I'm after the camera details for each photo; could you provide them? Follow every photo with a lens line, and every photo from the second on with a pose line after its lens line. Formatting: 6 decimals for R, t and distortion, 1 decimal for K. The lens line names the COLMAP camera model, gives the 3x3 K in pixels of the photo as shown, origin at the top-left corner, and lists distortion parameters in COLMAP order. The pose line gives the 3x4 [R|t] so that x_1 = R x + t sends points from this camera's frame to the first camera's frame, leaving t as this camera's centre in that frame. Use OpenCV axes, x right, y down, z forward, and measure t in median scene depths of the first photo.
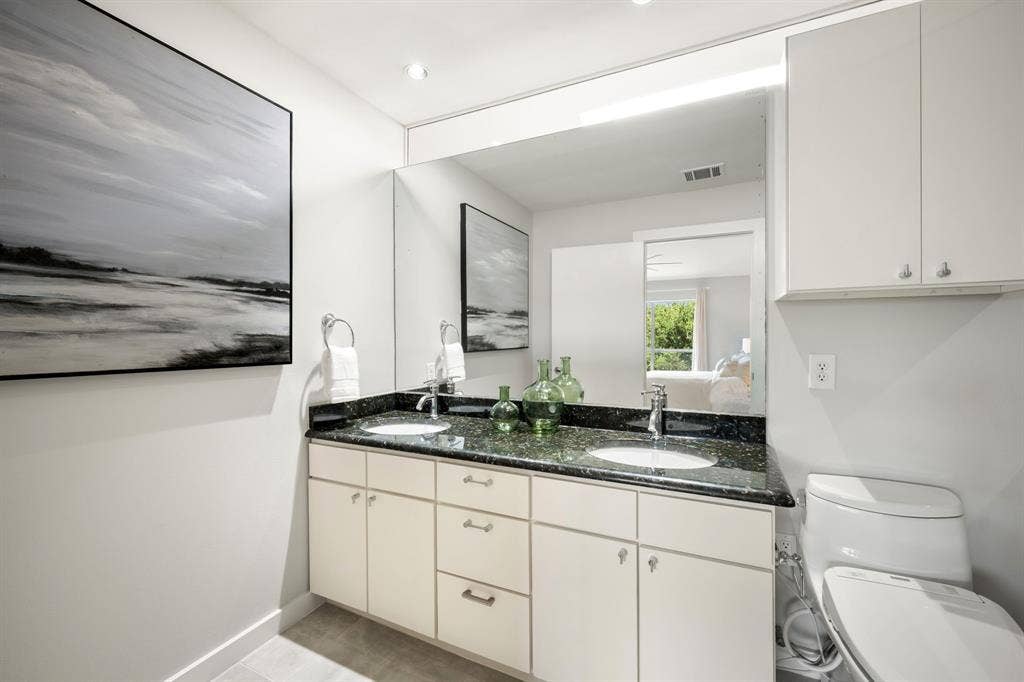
lens RADIAL K [[412.6, 0, 512.0], [0, 412.6, 341.0], [0, 0, 1]] dist [0.000520, -0.000019]
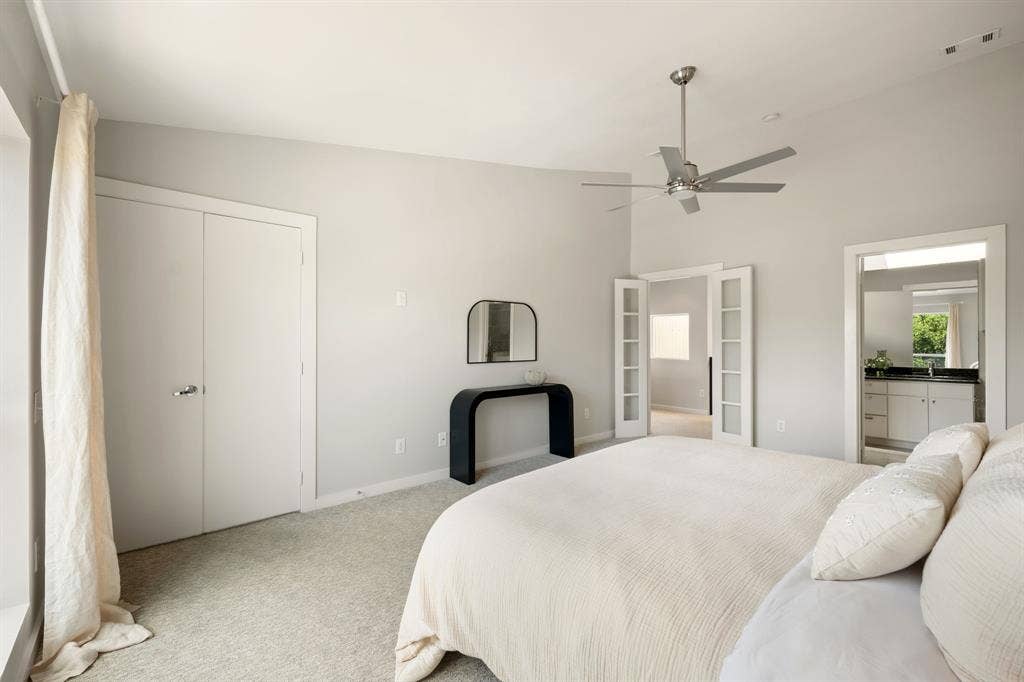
lens RADIAL K [[412.6, 0, 512.0], [0, 412.6, 341.0], [0, 0, 1]] dist [0.000520, -0.000019]
pose [[0.922910, 0.002735, -0.385006, -1.378230], [-0.005709, 0.999962, -0.006580, 0.010010], [0.384974, 0.008271, 0.922891, -3.106486]]
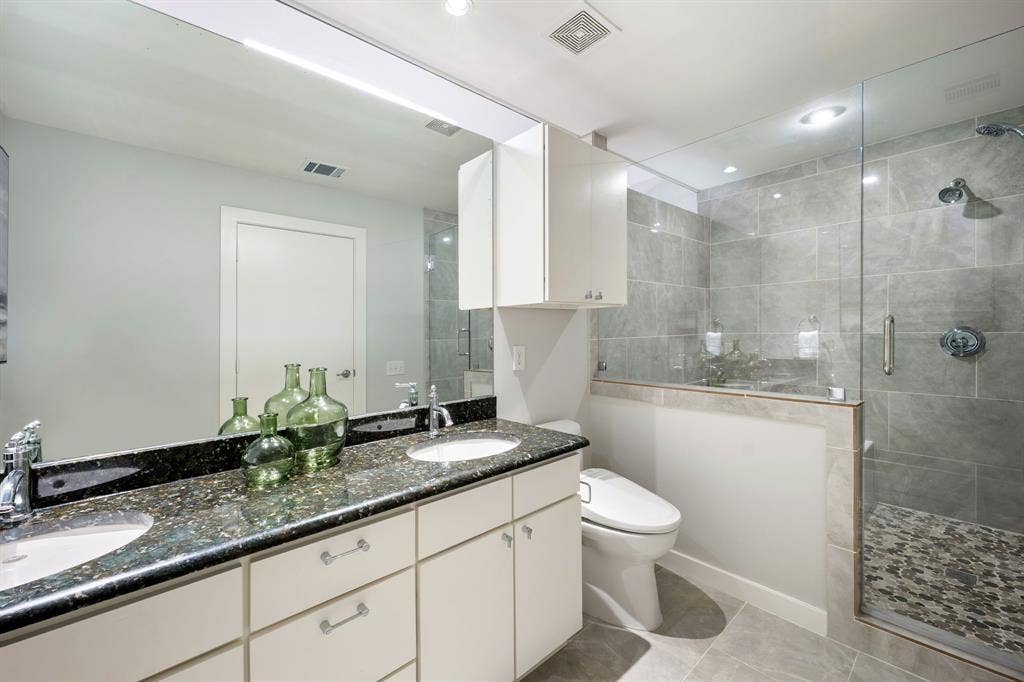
lens RADIAL K [[412.6, 0, 512.0], [0, 412.6, 341.0], [0, 0, 1]] dist [0.000520, -0.000019]
pose [[0.378831, -0.018677, 0.925277, -0.534166], [0.026308, 0.999610, 0.009407, 0.000766], [-0.925092, 0.020778, 0.379174, 0.446608]]
